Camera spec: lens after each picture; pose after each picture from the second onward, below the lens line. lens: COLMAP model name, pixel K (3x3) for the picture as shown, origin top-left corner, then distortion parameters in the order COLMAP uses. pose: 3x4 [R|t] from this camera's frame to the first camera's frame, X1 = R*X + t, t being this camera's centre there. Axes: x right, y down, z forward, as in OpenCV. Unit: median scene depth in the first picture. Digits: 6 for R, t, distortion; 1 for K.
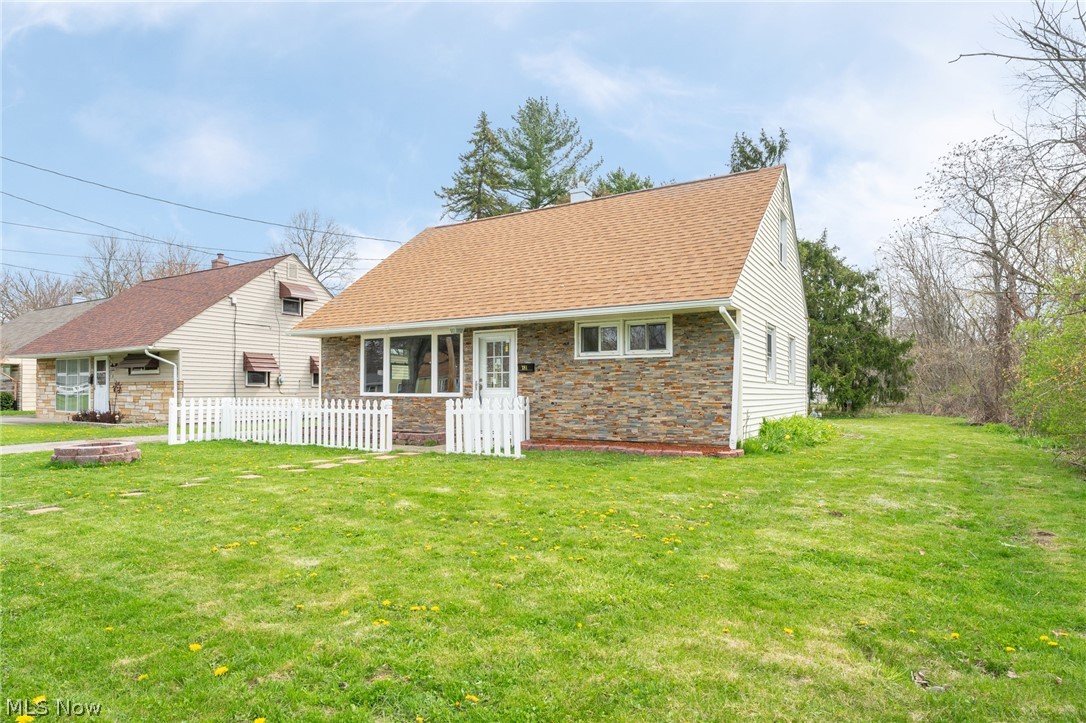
lens RADIAL K [[598.0, 0, 540.6], [0, 598.0, 378.1], [0, 0, 1]] dist [-0.002995, -0.000106]
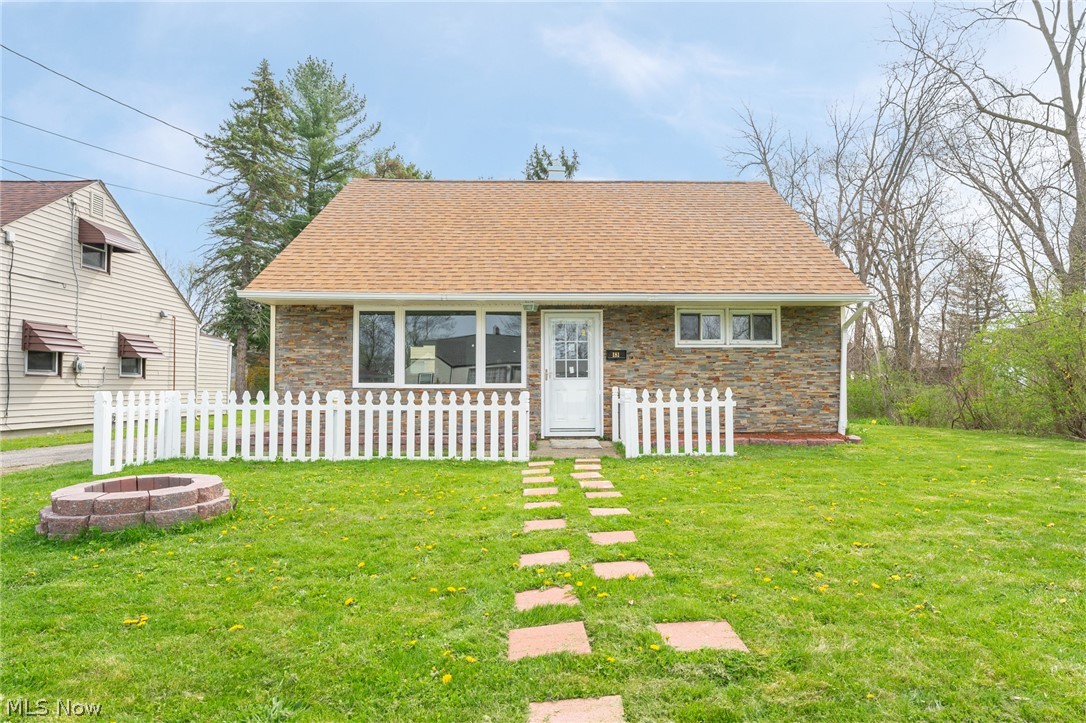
lens RADIAL K [[569.4, 0, 543.0], [0, 569.4, 361.5], [0, 0, 1]] dist [-0.002256, 0.000113]
pose [[0.855381, 0.021045, 0.517571, -0.551852], [-0.010959, 0.999686, -0.022537, 0.012686], [-0.517883, 0.013606, 0.855343, 0.332697]]
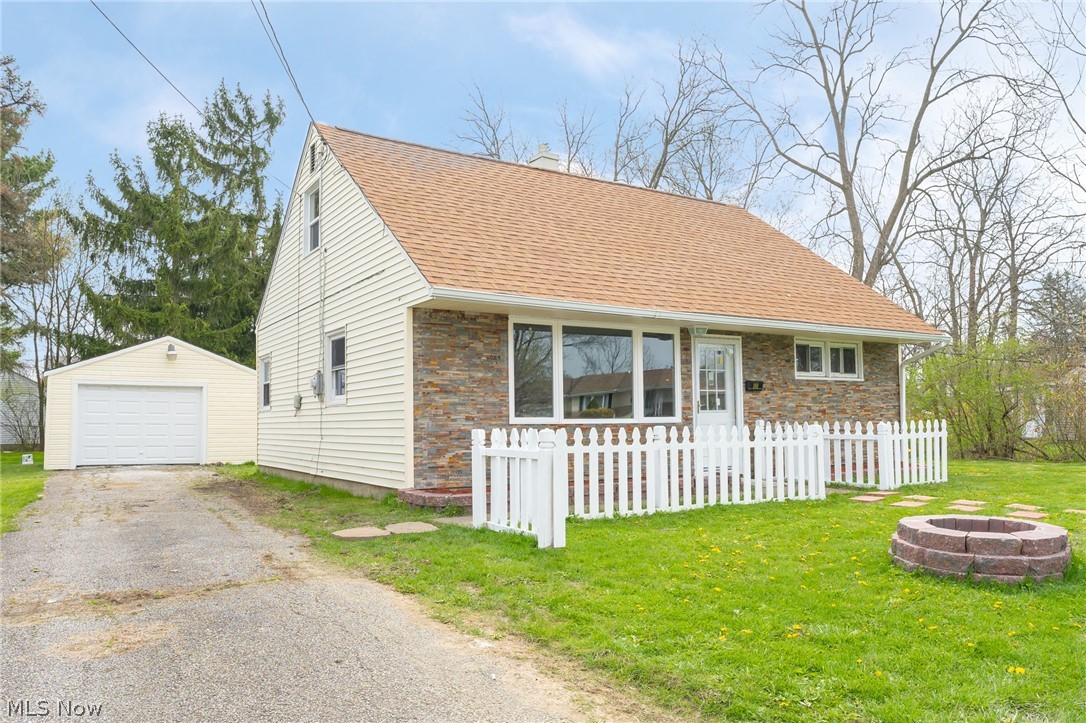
lens RADIAL K [[763.8, 0, 543.0], [0, 763.8, 361.5], [0, 0, 1]] dist [0.002277, 0.002052]
pose [[0.467689, 0.062431, 0.881686, -1.086734], [-0.011724, 0.997853, -0.064438, 0.020373], [-0.883815, 0.019800, 0.467417, 0.761177]]
